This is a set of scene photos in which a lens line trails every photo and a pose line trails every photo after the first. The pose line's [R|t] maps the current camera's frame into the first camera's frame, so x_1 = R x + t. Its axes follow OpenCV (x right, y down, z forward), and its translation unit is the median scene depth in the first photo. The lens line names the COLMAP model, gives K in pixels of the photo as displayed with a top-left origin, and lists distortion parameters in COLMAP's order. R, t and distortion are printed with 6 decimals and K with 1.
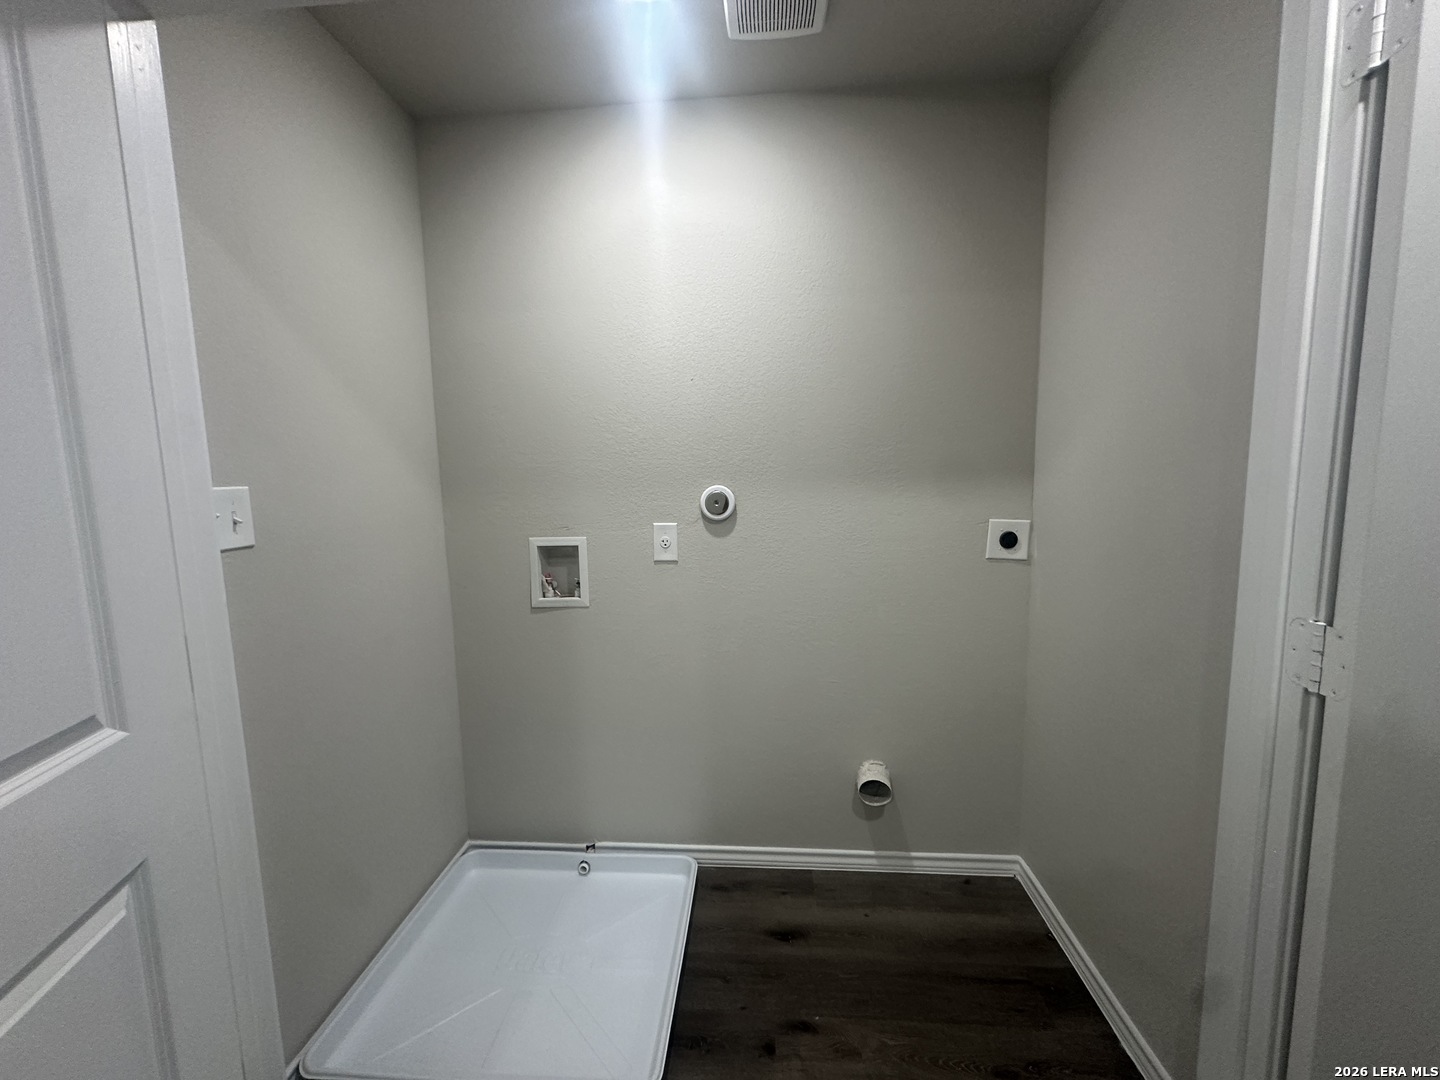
lens RADIAL K [[576.9, 0, 721.5], [0, 576.9, 538.6], [0, 0, 1]] dist [0.001332, 0.000443]
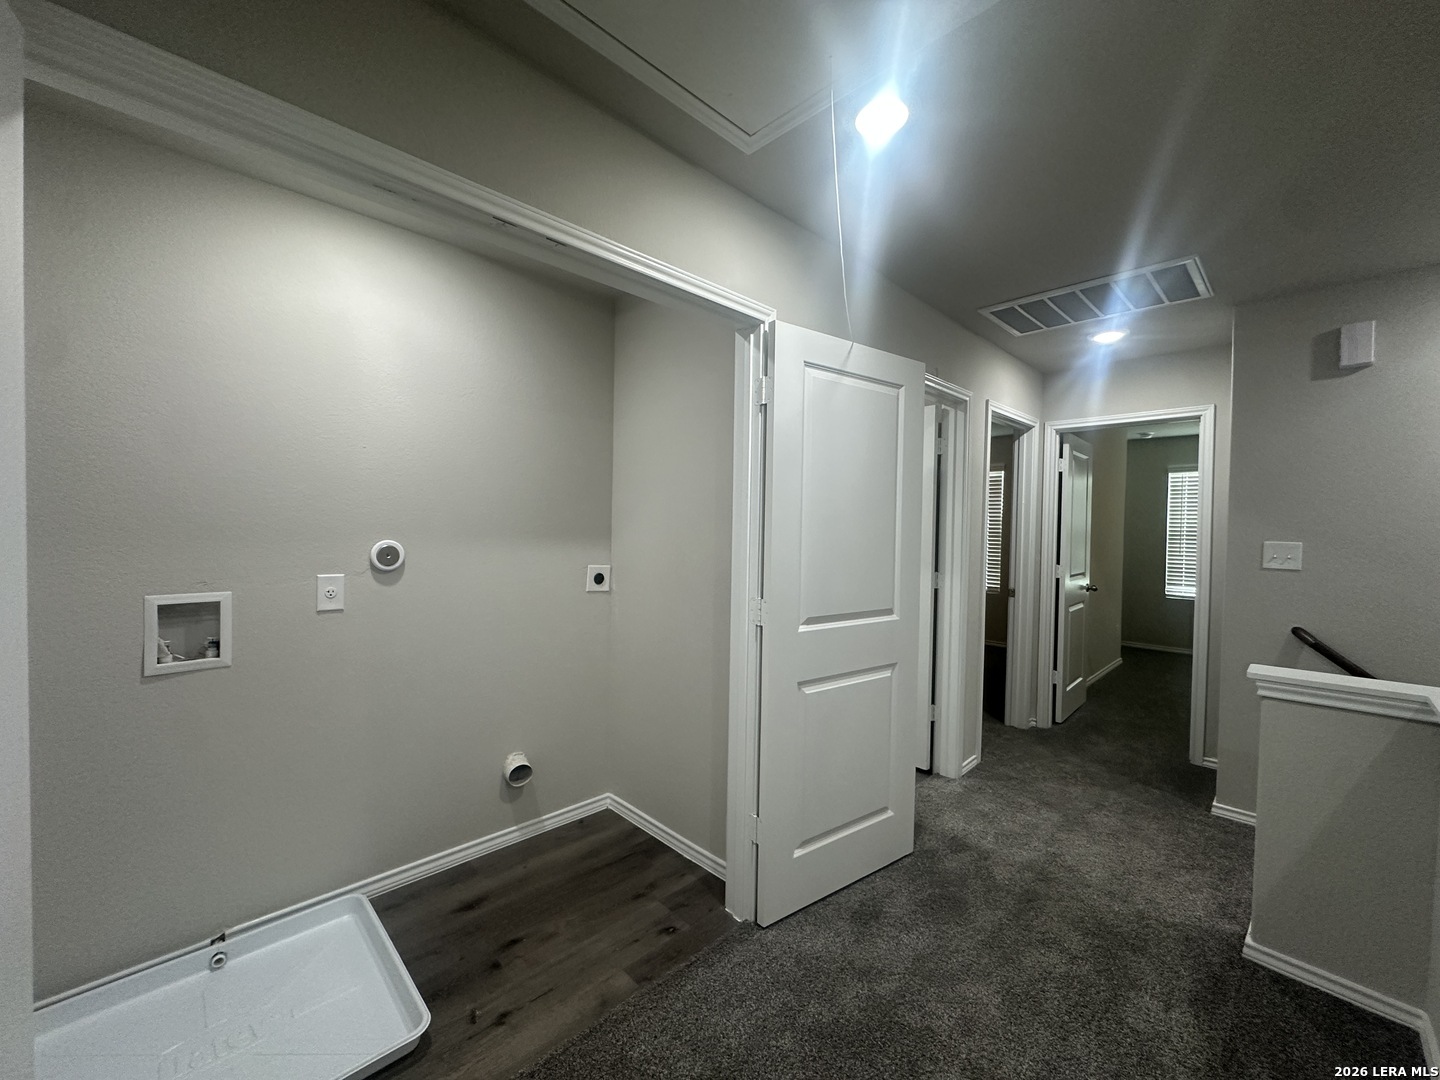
lens RADIAL K [[576.9, 0, 717.7], [0, 576.9, 540.1], [0, 0, 1]] dist [0.001332, 0.000443]
pose [[0.663113, 0.014979, 0.748370, -0.423001], [0.053939, 0.996244, -0.067735, 0.020467], [-0.746574, 0.085282, 0.659814, -0.244179]]
